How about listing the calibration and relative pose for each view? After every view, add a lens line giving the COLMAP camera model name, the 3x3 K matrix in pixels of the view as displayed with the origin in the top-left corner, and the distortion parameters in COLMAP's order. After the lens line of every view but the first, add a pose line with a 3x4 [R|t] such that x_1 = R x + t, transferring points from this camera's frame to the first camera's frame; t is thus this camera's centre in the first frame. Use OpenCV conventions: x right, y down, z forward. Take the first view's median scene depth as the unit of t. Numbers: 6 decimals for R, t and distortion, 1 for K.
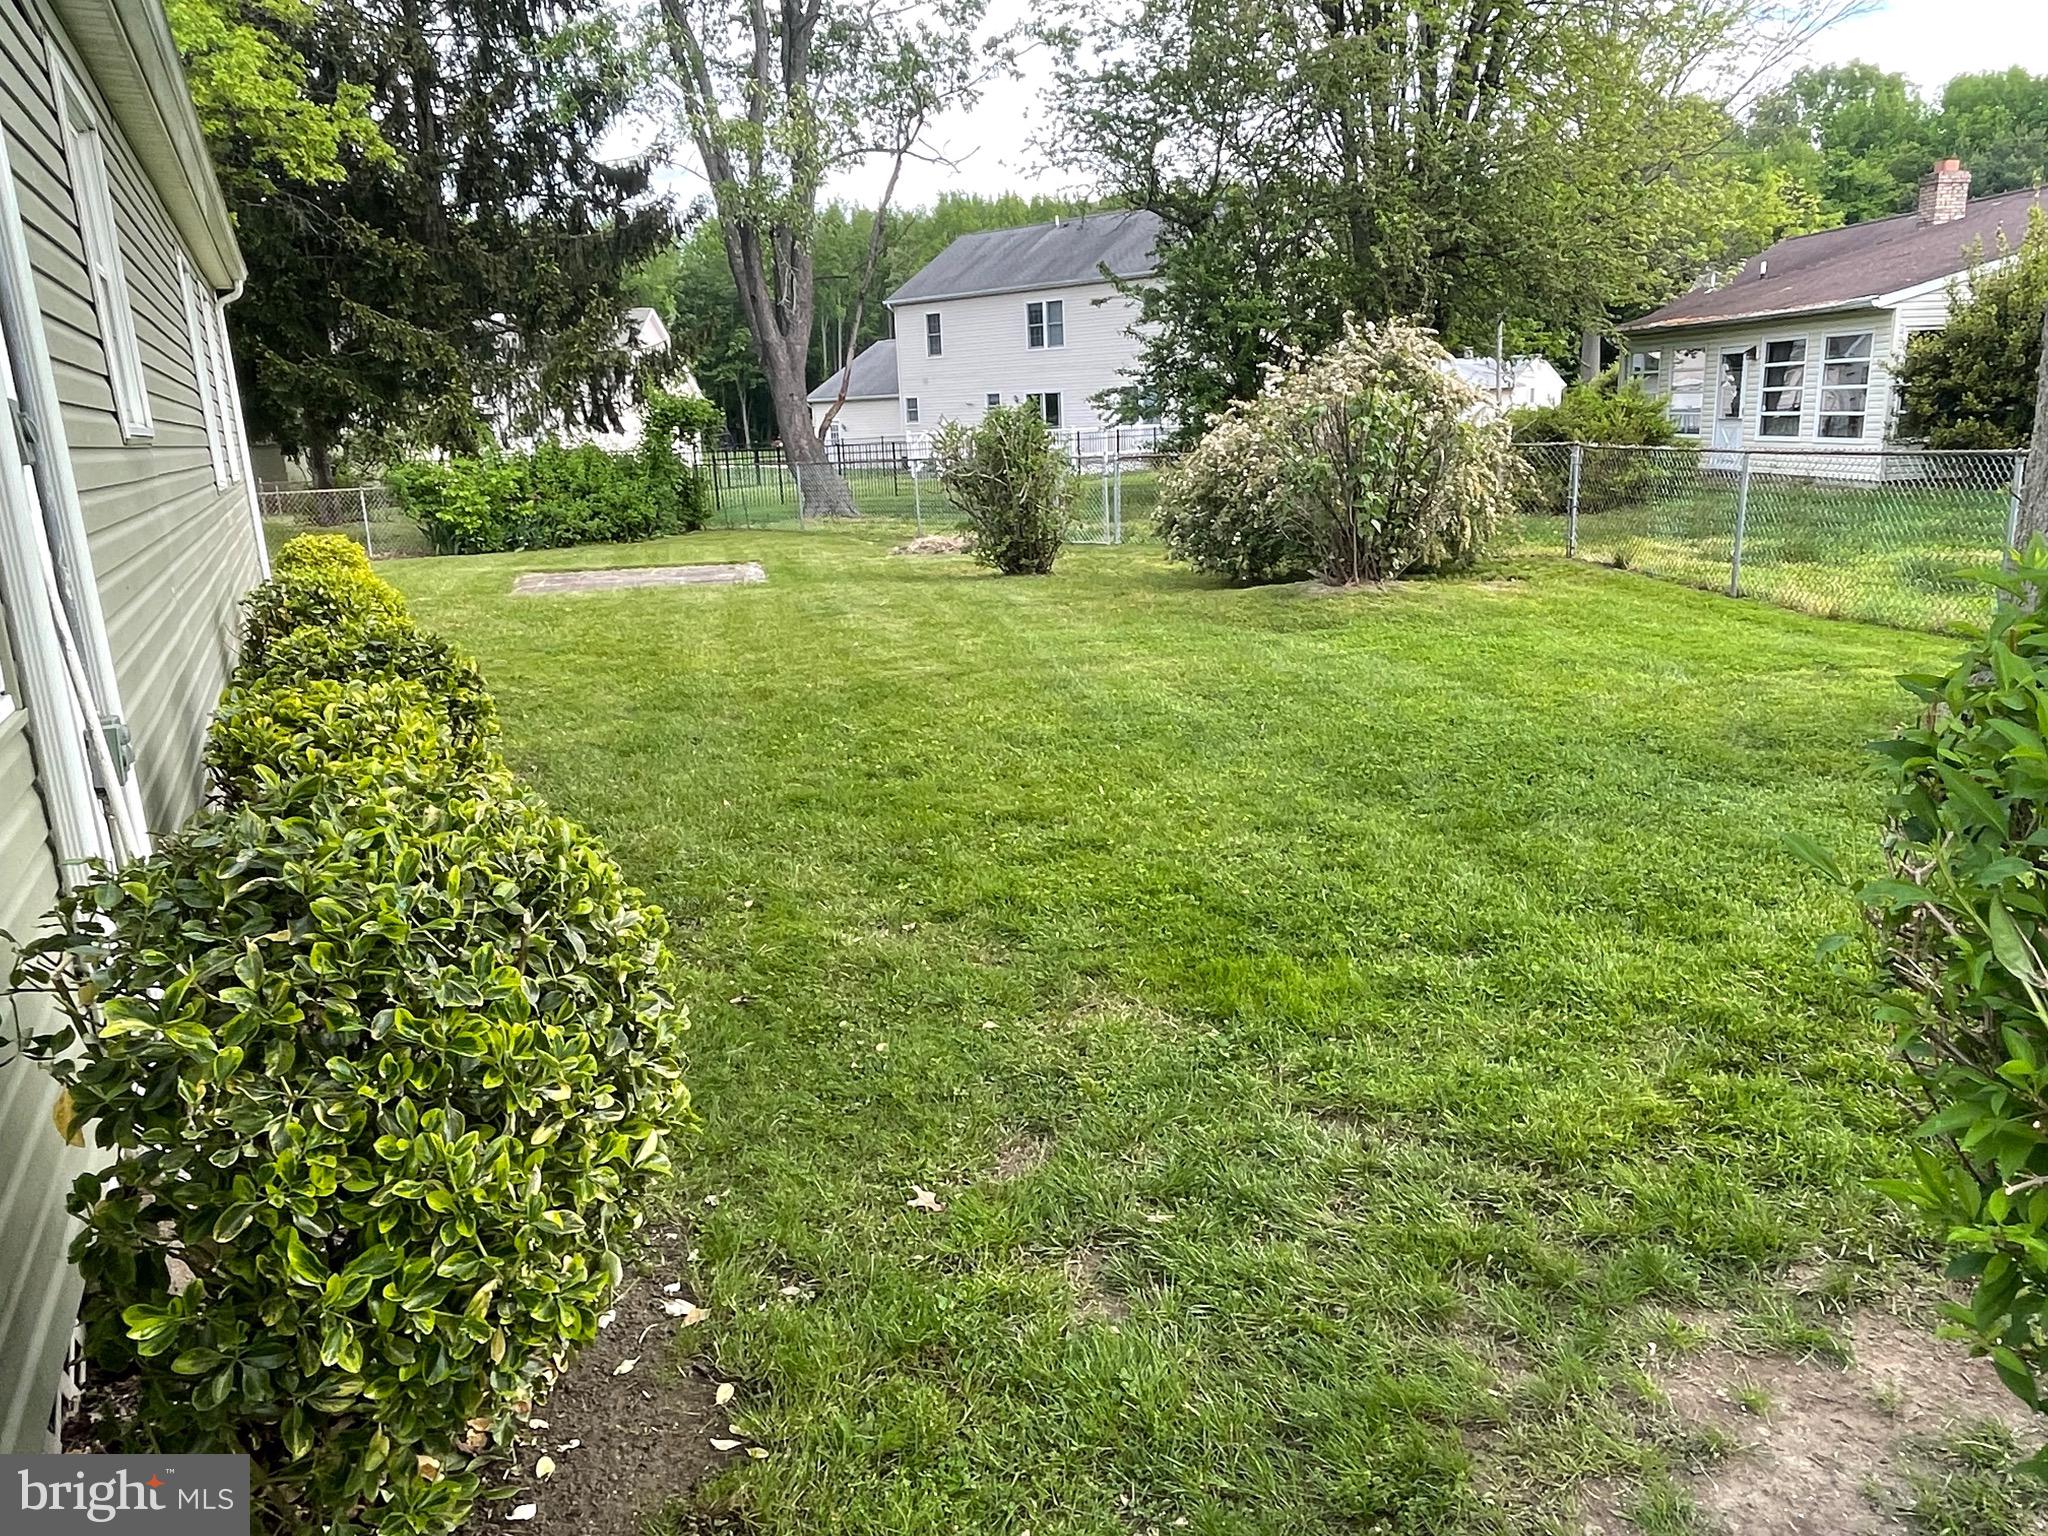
lens RADIAL K [[1407.6, 0, 1024.0], [0, 1407.6, 768.0], [0, 0, 1]] dist [0.002835, -0.001189]
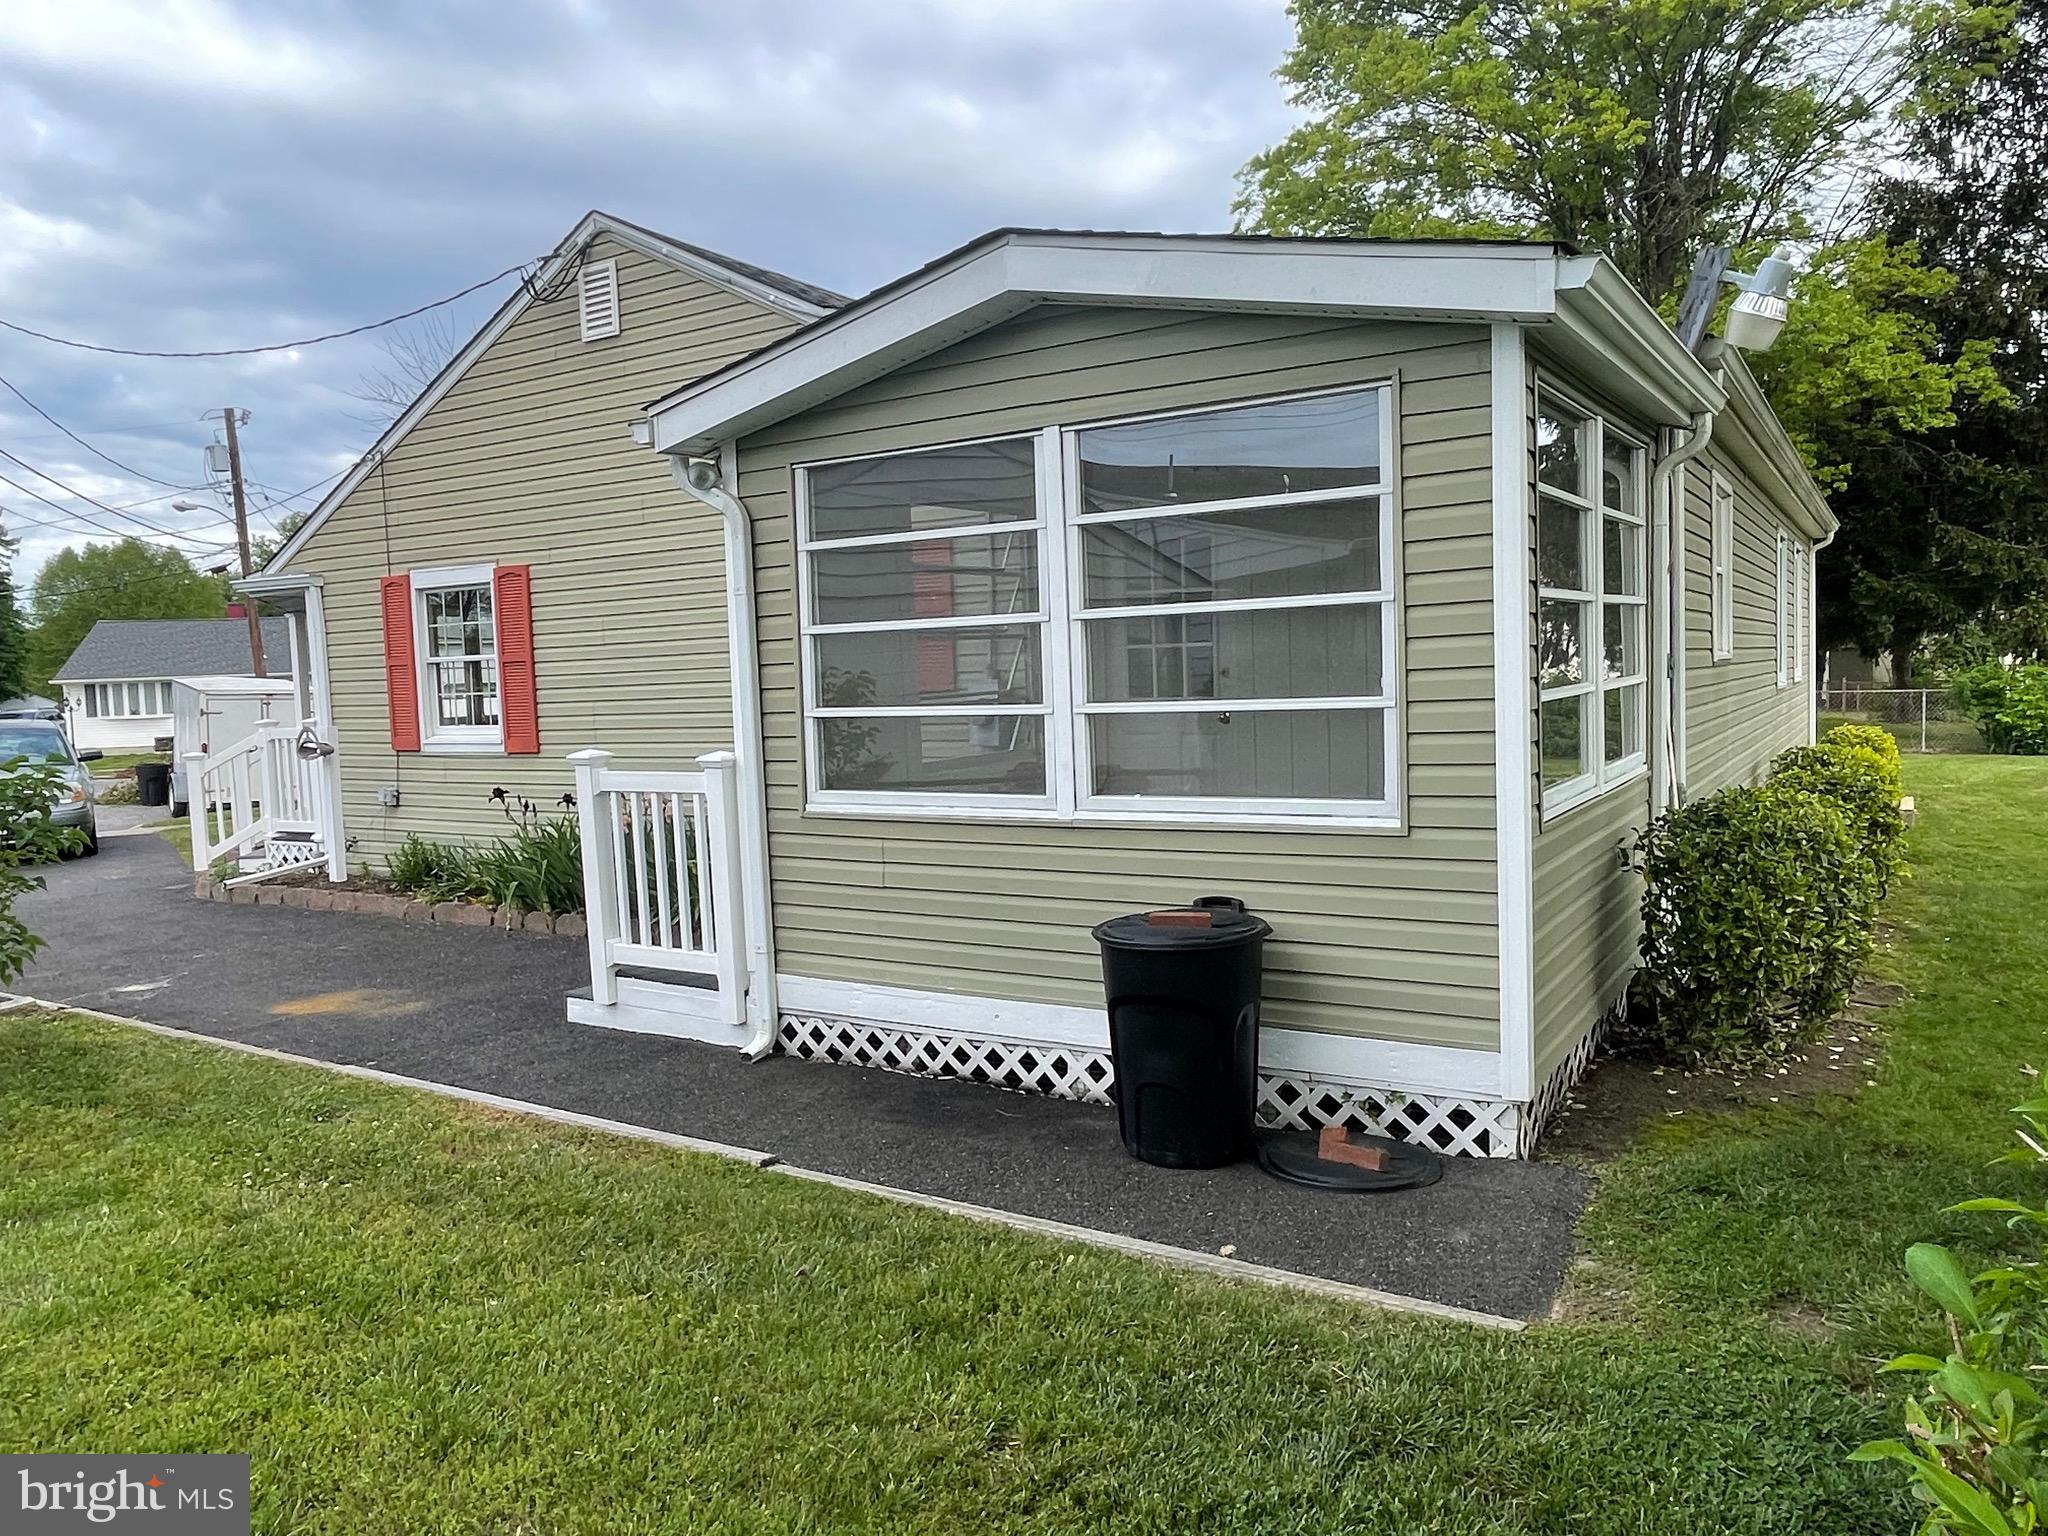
lens RADIAL K [[1407.6, 0, 1024.0], [0, 1407.6, 768.0], [0, 0, 1]] dist [0.002835, -0.001189]
pose [[0.520066, 0.079777, -0.850392, 0.120508], [-0.195139, 0.980394, -0.027367, 0.033736], [0.831536, 0.180177, 0.525437, -0.178069]]
